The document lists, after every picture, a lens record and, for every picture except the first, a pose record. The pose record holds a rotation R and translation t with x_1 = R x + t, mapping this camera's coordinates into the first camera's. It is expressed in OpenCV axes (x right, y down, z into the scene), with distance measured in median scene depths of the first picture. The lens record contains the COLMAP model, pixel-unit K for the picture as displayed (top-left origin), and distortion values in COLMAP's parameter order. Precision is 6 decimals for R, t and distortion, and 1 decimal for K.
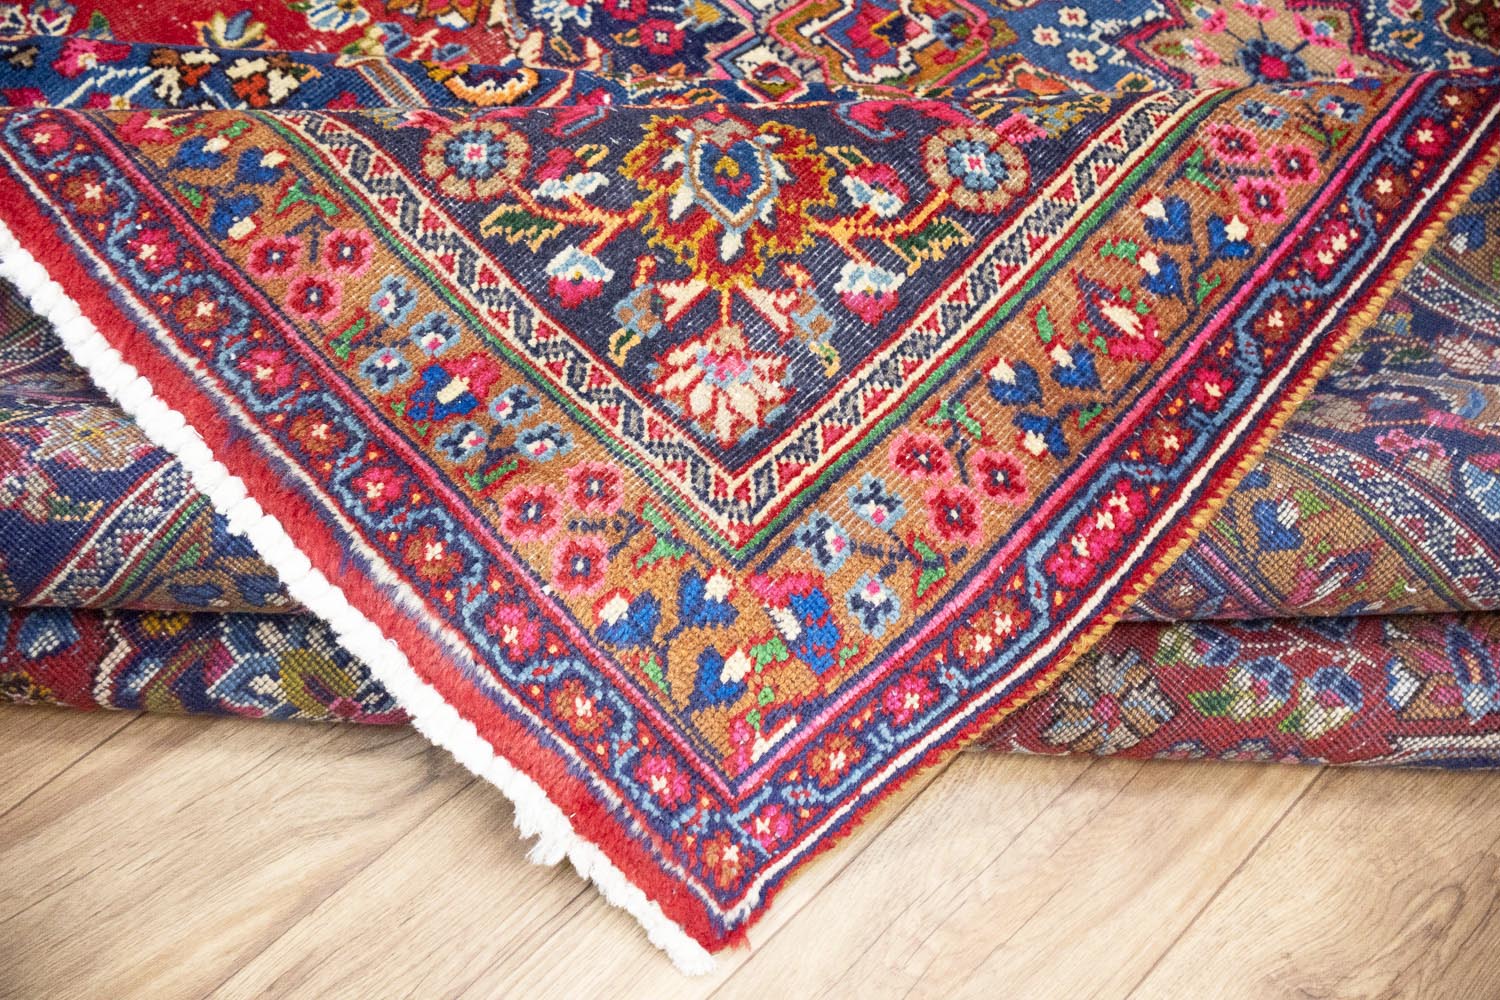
lens RADIAL K [[1257.4, 0, 747.2], [0, 1257.4, 498.3], [0, 0, 1]] dist [0.000100, -0.002935]
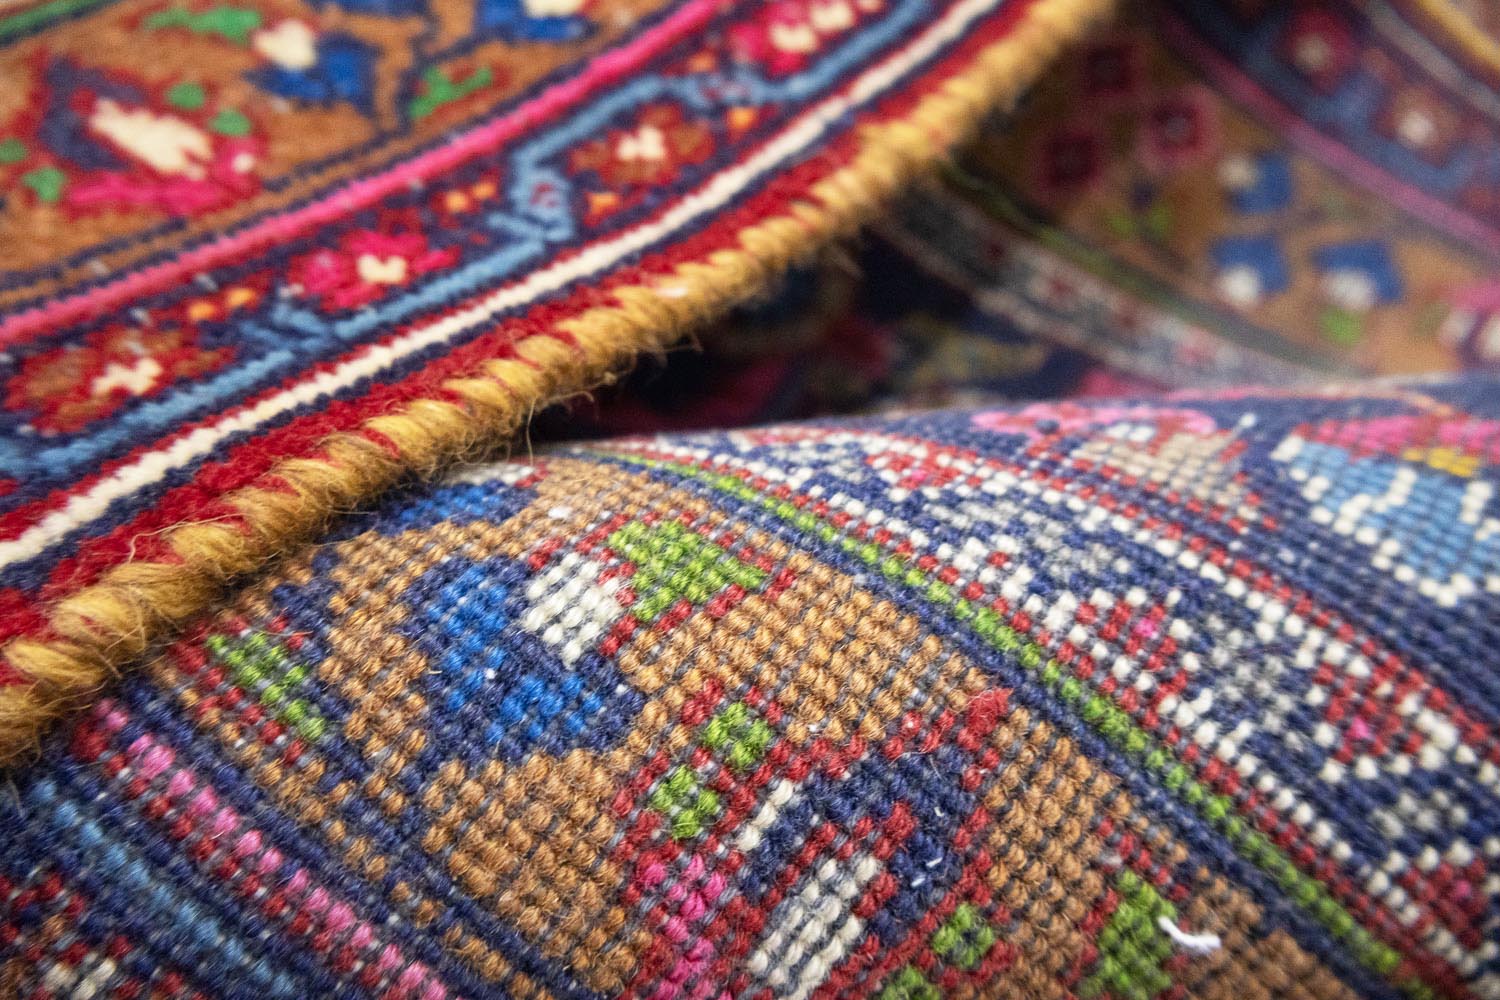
lens RADIAL K [[1257.4, 0, 753.4], [0, 1257.4, 498.4], [0, 0, 1]] dist [0.000100, -0.002935]
pose [[0.998197, -0.045860, 0.038735, 0.451585], [0.058707, 0.880474, -0.470446, 0.105667], [-0.012531, 0.471872, 0.881578, 0.780086]]
